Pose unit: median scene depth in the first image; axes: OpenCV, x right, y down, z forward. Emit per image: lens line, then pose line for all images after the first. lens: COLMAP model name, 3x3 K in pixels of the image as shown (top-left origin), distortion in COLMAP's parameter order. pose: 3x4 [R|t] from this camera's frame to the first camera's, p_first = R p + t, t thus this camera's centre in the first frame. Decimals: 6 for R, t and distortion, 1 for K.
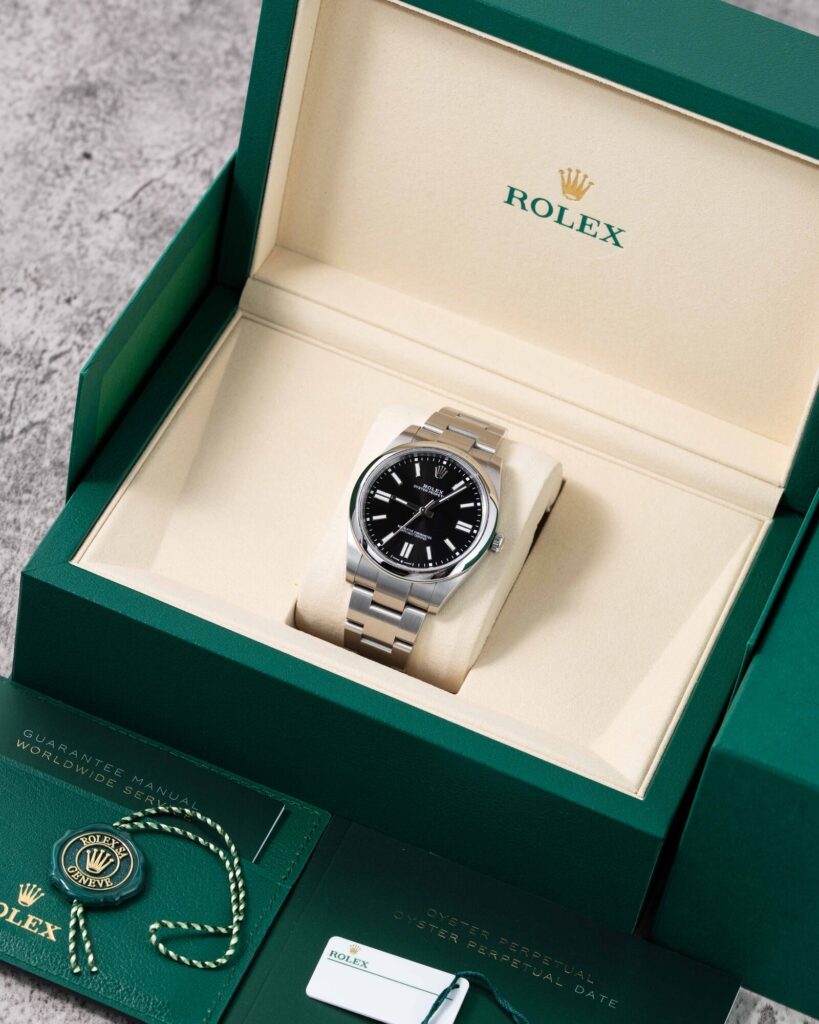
lens RADIAL K [[4675.2, 0, 408.9], [0, 4675.2, 512.1], [0, 0, 1]] dist [0.052204, 0.000000]
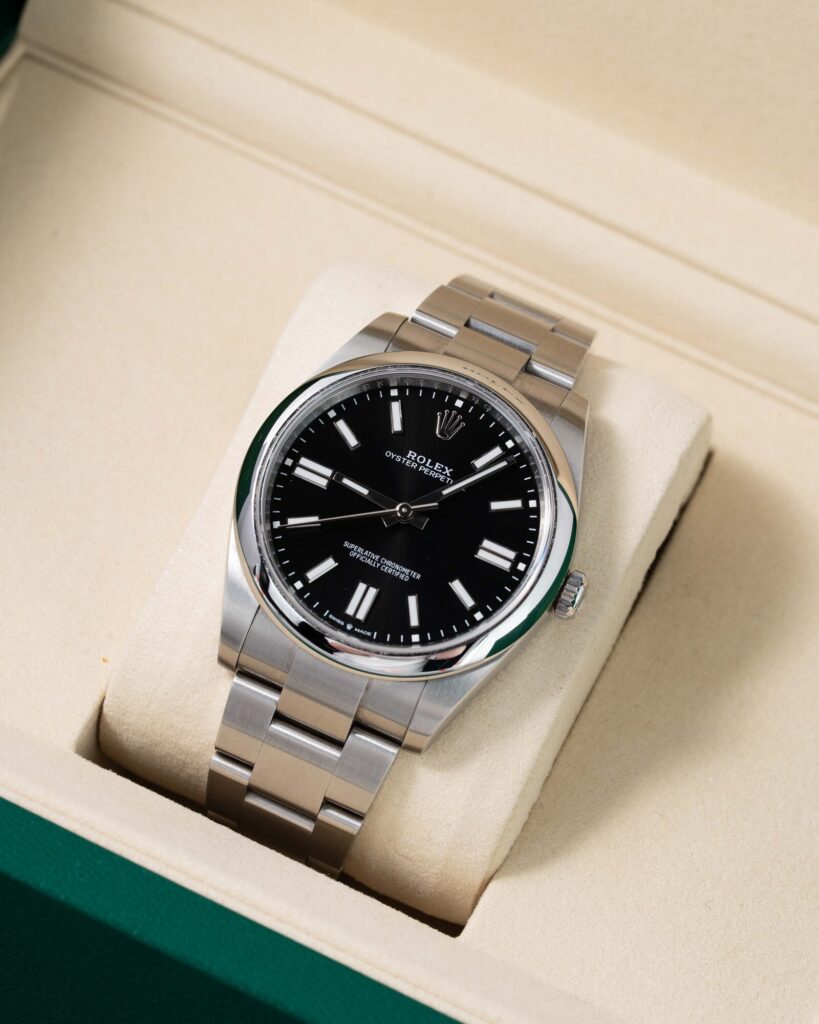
lens RADIAL K [[4675.2, 0, 410.3], [0, 4675.2, 511.9], [0, 0, 1]] dist [0.052204, 0.000000]
pose [[0.998155, 0.054207, 0.027355, -0.008264], [-0.054980, 0.998085, 0.028341, -0.012580], [-0.025766, -0.029792, 0.999224, 0.562551]]
